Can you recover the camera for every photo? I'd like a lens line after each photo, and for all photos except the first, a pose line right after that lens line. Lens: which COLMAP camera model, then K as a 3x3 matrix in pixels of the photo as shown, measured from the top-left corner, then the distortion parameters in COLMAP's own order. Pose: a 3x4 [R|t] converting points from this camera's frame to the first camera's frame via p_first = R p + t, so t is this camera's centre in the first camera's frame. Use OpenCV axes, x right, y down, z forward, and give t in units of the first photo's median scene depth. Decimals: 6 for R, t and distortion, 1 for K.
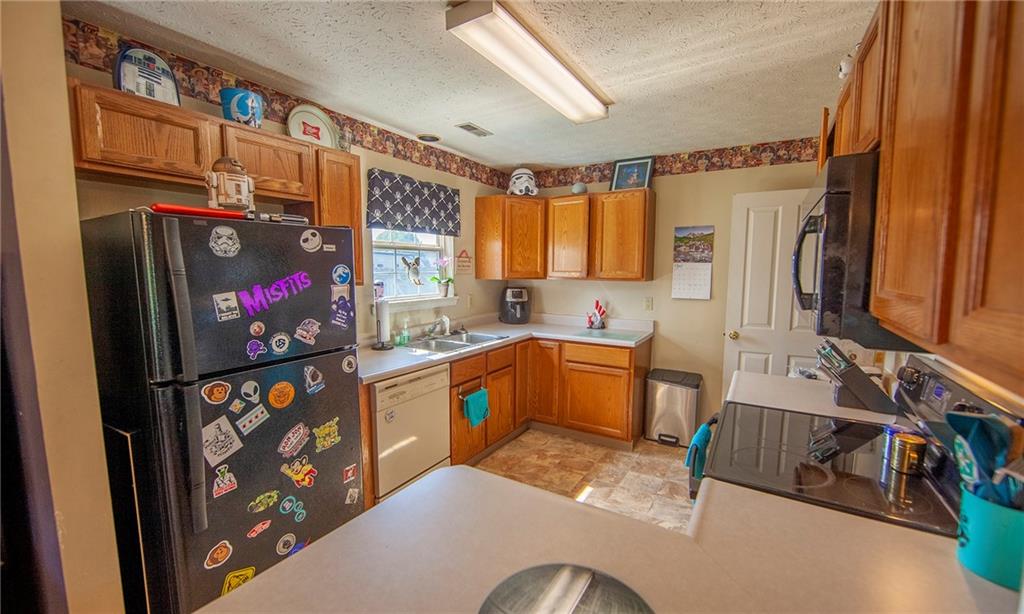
lens RADIAL K [[418.5, 0, 514.4], [0, 418.5, 312.0], [0, 0, 1]] dist [-0.011470, -0.000119]
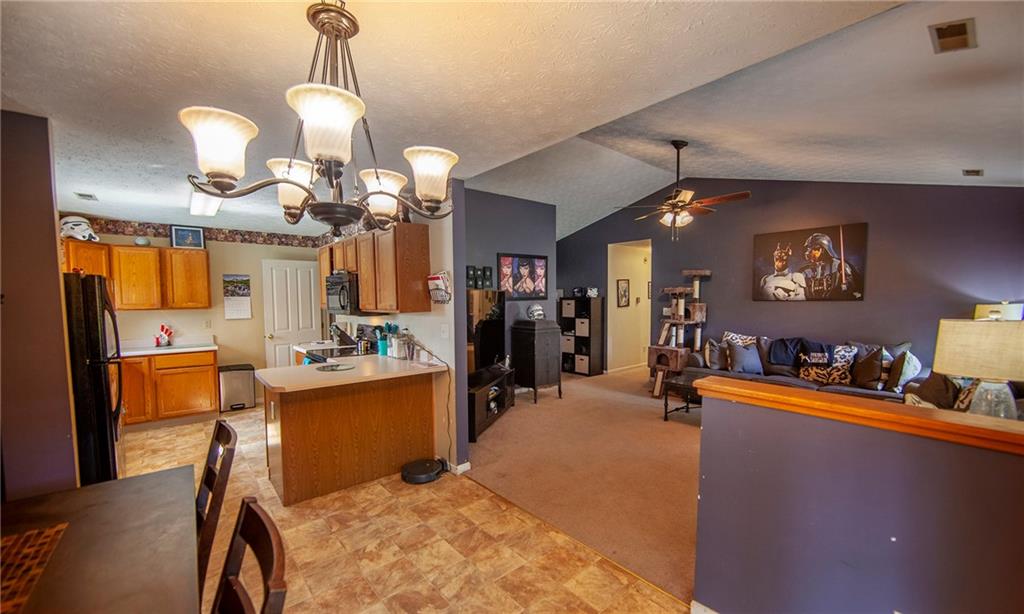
lens RADIAL K [[418.5, 0, 514.4], [0, 418.5, 312.0], [0, 0, 1]] dist [-0.011470, -0.000119]
pose [[0.321397, -0.040122, 0.946094, -0.749805], [0.109968, 0.993924, 0.004793, 0.051338], [-0.940538, 0.102499, 0.323856, -0.526592]]
